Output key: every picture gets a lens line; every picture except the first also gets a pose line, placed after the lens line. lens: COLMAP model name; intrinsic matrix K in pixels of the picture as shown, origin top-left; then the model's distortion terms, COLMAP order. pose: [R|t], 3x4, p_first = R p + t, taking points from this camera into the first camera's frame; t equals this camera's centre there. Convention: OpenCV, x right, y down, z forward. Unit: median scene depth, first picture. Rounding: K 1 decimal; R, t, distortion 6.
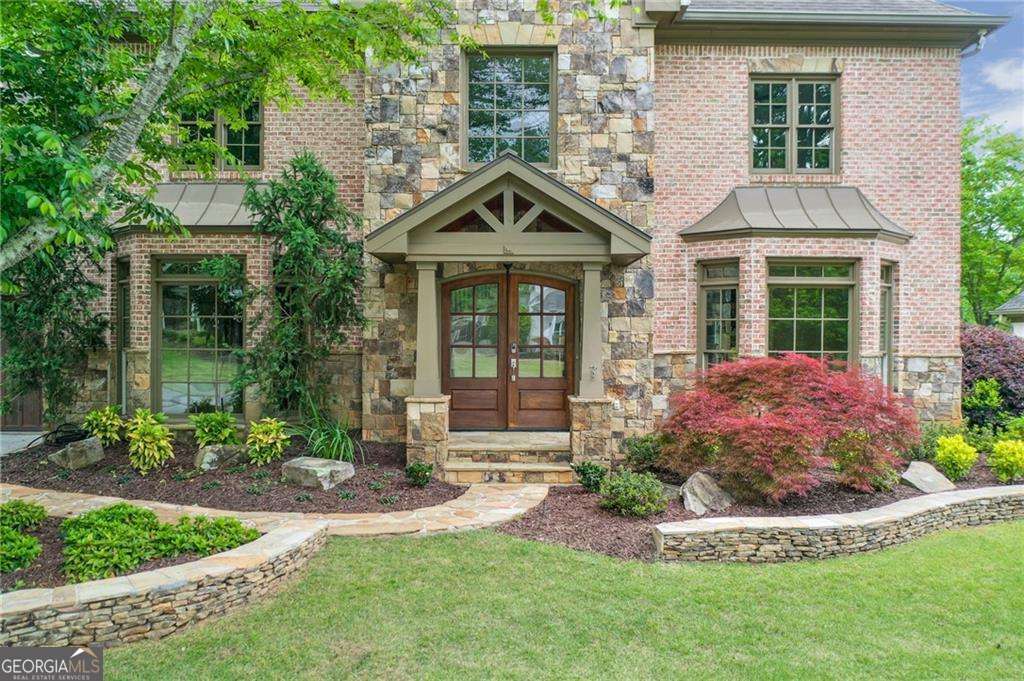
lens RADIAL K [[787.9, 0, 507.1], [0, 787.9, 336.6], [0, 0, 1]] dist [-0.016911, -0.001421]
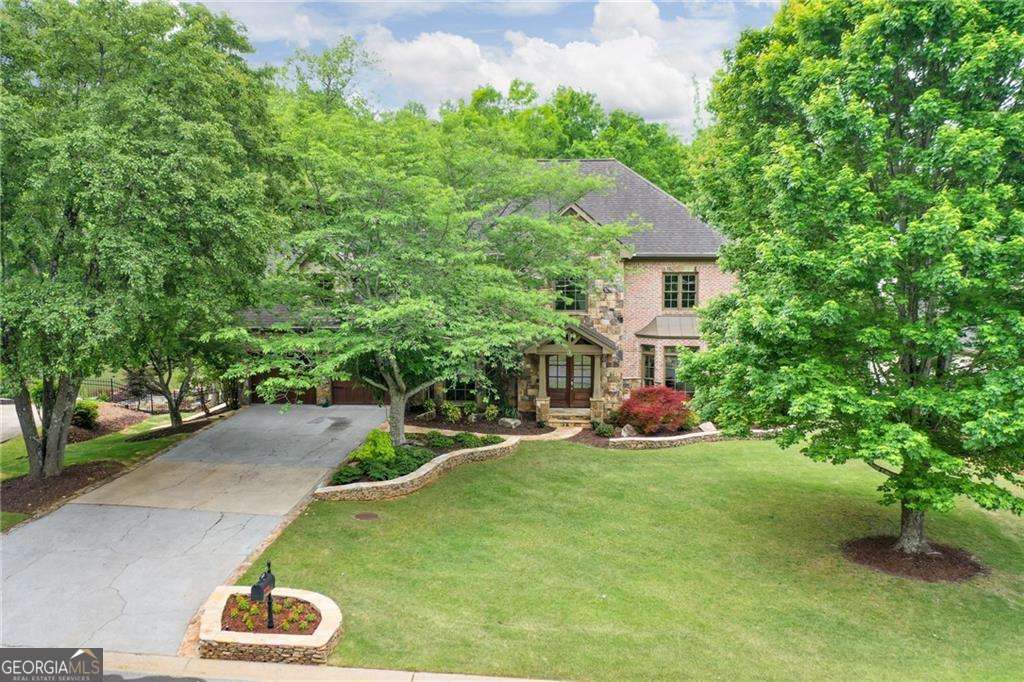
lens RADIAL K [[813.2, 0, 510.8], [0, 813.2, 340.6], [0, 0, 1]] dist [-0.014132, 0.003329]
pose [[0.996224, 0.000603, -0.086821, 0.042250], [0.007234, 0.995922, 0.089927, -0.379206], [0.086521, -0.090215, 0.992157, -1.866218]]
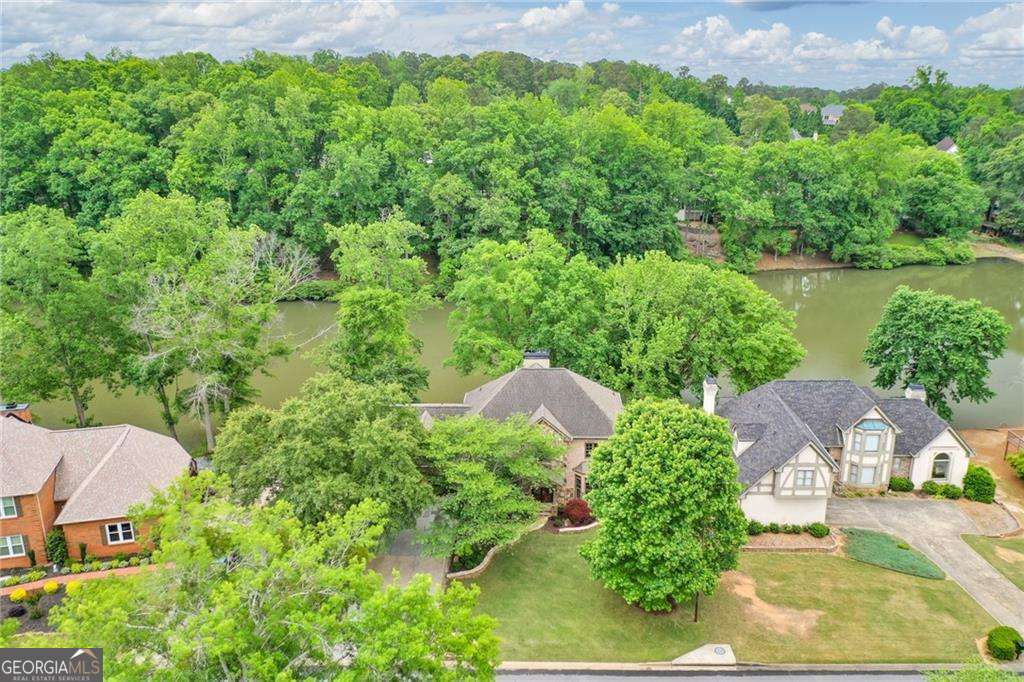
lens RADIAL K [[813.2, 0, 554.4], [0, 813.2, 361.6], [0, 0, 1]] dist [-0.014132, 0.003329]
pose [[0.999996, -0.002487, 0.001662, 0.086157], [0.001798, 0.943772, 0.330593, -2.996974], [-0.002391, -0.330589, 0.943772, -4.590628]]
